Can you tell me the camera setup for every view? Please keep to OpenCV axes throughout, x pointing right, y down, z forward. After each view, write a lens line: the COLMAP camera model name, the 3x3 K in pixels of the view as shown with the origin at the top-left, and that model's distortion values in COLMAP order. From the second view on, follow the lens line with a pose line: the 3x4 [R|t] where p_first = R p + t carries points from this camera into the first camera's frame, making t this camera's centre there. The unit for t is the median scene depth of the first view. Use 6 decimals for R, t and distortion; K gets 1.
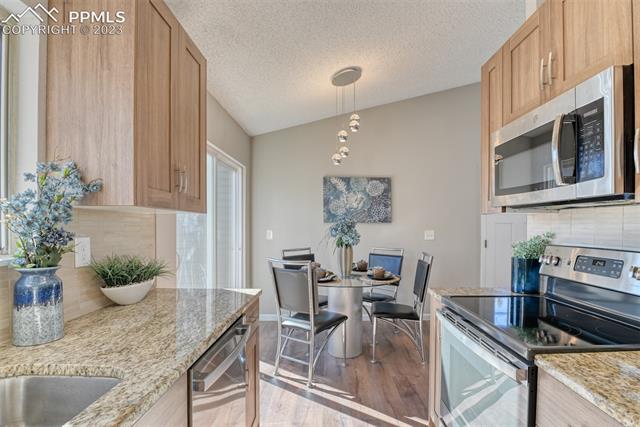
lens RADIAL K [[312.6, 0, 330.5], [0, 312.6, 229.7], [0, 0, 1]] dist [-0.027262, -0.001129]
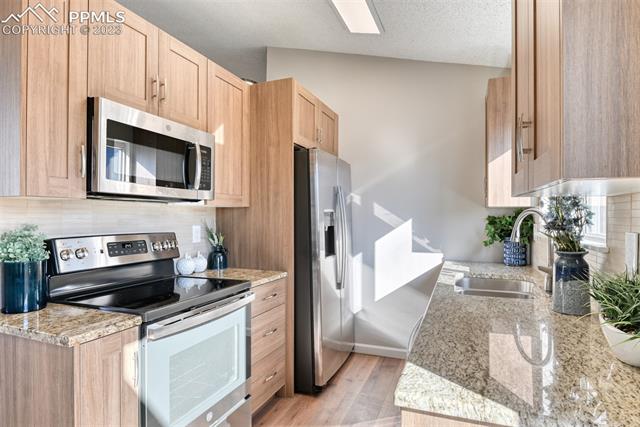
lens RADIAL K [[348.9, 0, 320.0], [0, 348.9, 214.2], [0, 0, 1]] dist [-0.008406, -0.000241]
pose [[-0.919976, 0.003489, 0.391958, -0.378740], [0.003779, 0.999993, -0.000032, -0.015950], [-0.391955, 0.001452, -0.919983, 1.811610]]
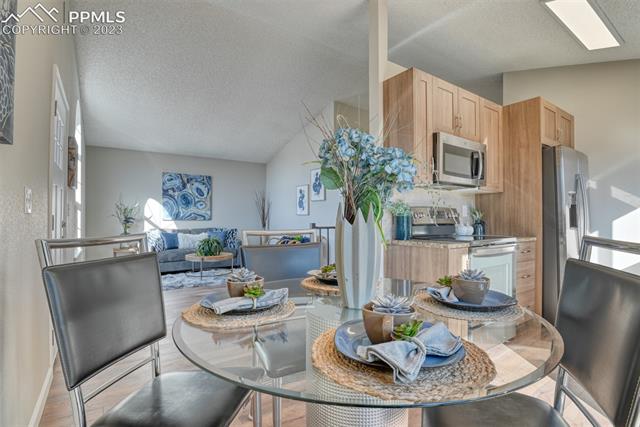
lens RADIAL K [[312.6, 0, 321.3], [0, 312.6, 217.4], [0, 0, 1]] dist [-0.027262, -0.001129]
pose [[-0.562803, 0.003996, 0.826582, -0.480772], [0.007847, 0.999969, 0.000509, 0.137930], [-0.826554, 0.006772, -0.562817, 2.804077]]
